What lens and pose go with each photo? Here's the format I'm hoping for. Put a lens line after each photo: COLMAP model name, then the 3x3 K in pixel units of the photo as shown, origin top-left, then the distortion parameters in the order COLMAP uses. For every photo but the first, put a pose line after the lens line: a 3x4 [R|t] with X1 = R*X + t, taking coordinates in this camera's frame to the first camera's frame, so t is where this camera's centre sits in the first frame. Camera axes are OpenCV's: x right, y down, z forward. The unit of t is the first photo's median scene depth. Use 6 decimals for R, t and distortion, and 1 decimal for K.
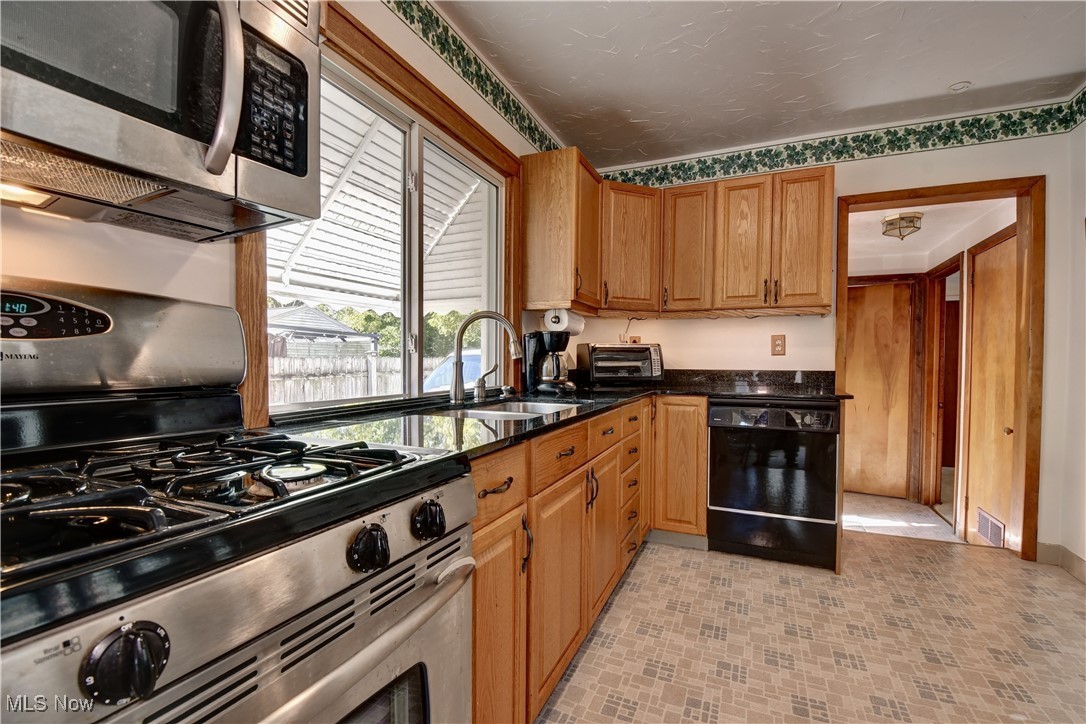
lens RADIAL K [[471.5, 0, 544.1], [0, 471.5, 374.7], [0, 0, 1]] dist [0.009970, -0.017298]
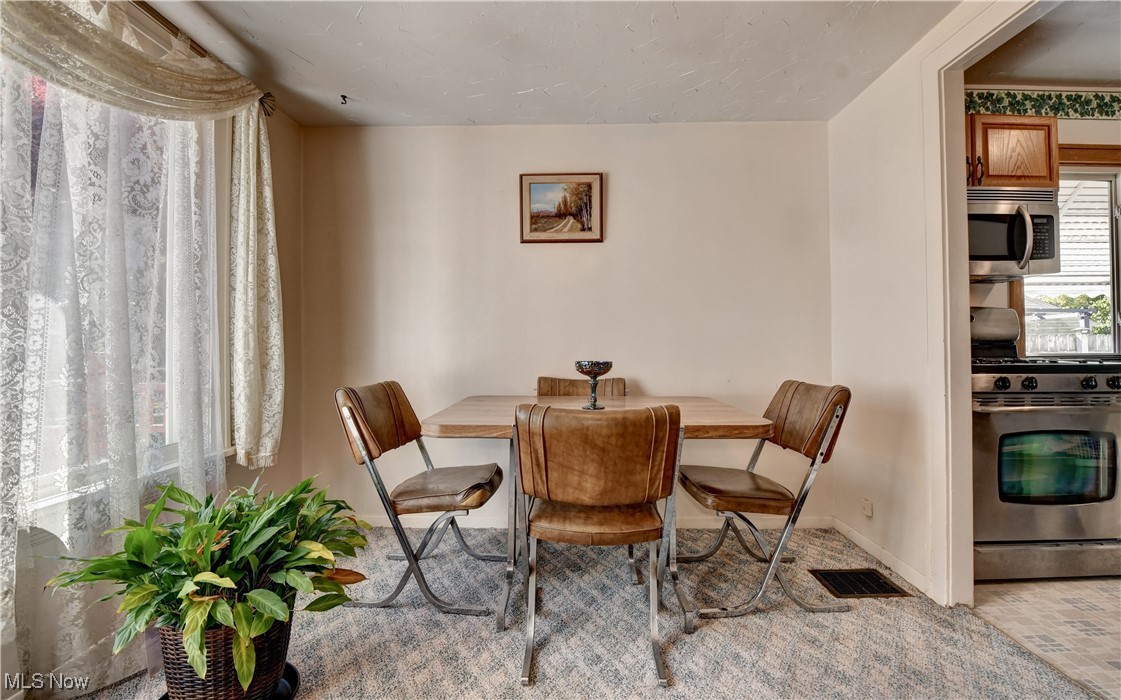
lens RADIAL K [[504.2, 0, 610.1], [0, 504.2, 337.7], [0, 0, 1]] dist [-0.001938, -0.000208]
pose [[0.453105, -0.019087, -0.891253, 0.295176], [-0.019357, 0.999324, -0.031243, 0.053661], [0.891247, 0.031408, 0.452429, -0.840909]]
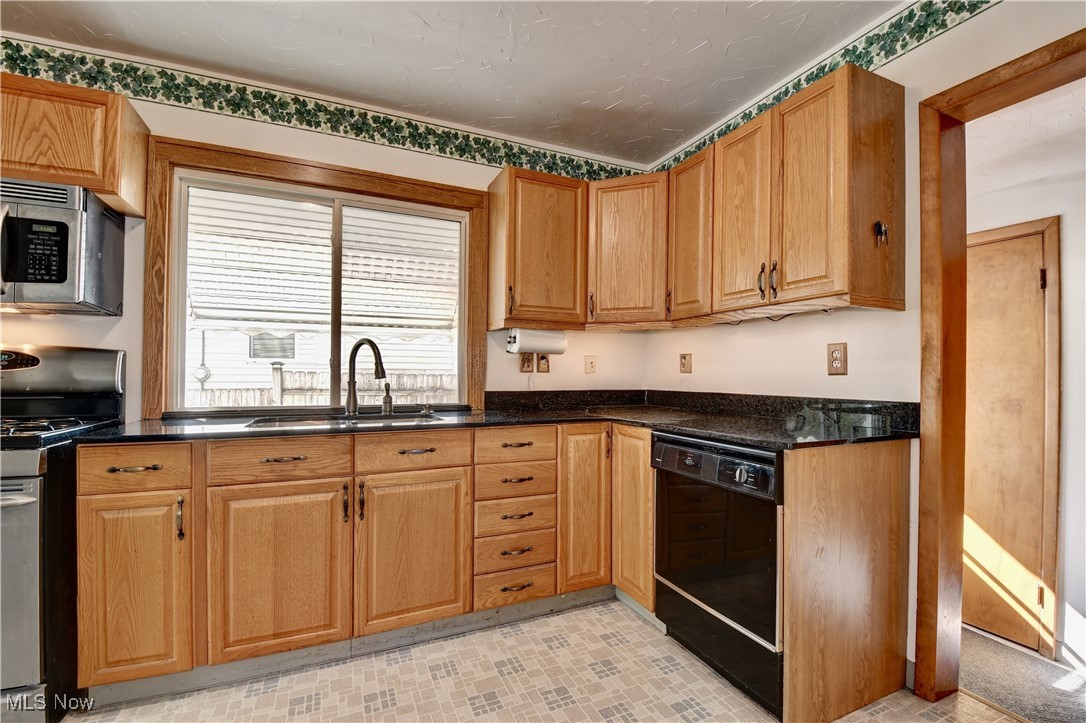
lens RADIAL K [[471.5, 0, 544.1], [0, 471.5, 374.2], [0, 0, 1]] dist [0.009970, -0.017298]
pose [[0.747691, -0.000681, -0.664046, 0.736472], [-0.024448, 0.999293, -0.028553, -0.016564], [0.663596, 0.037584, 0.747146, 0.307018]]
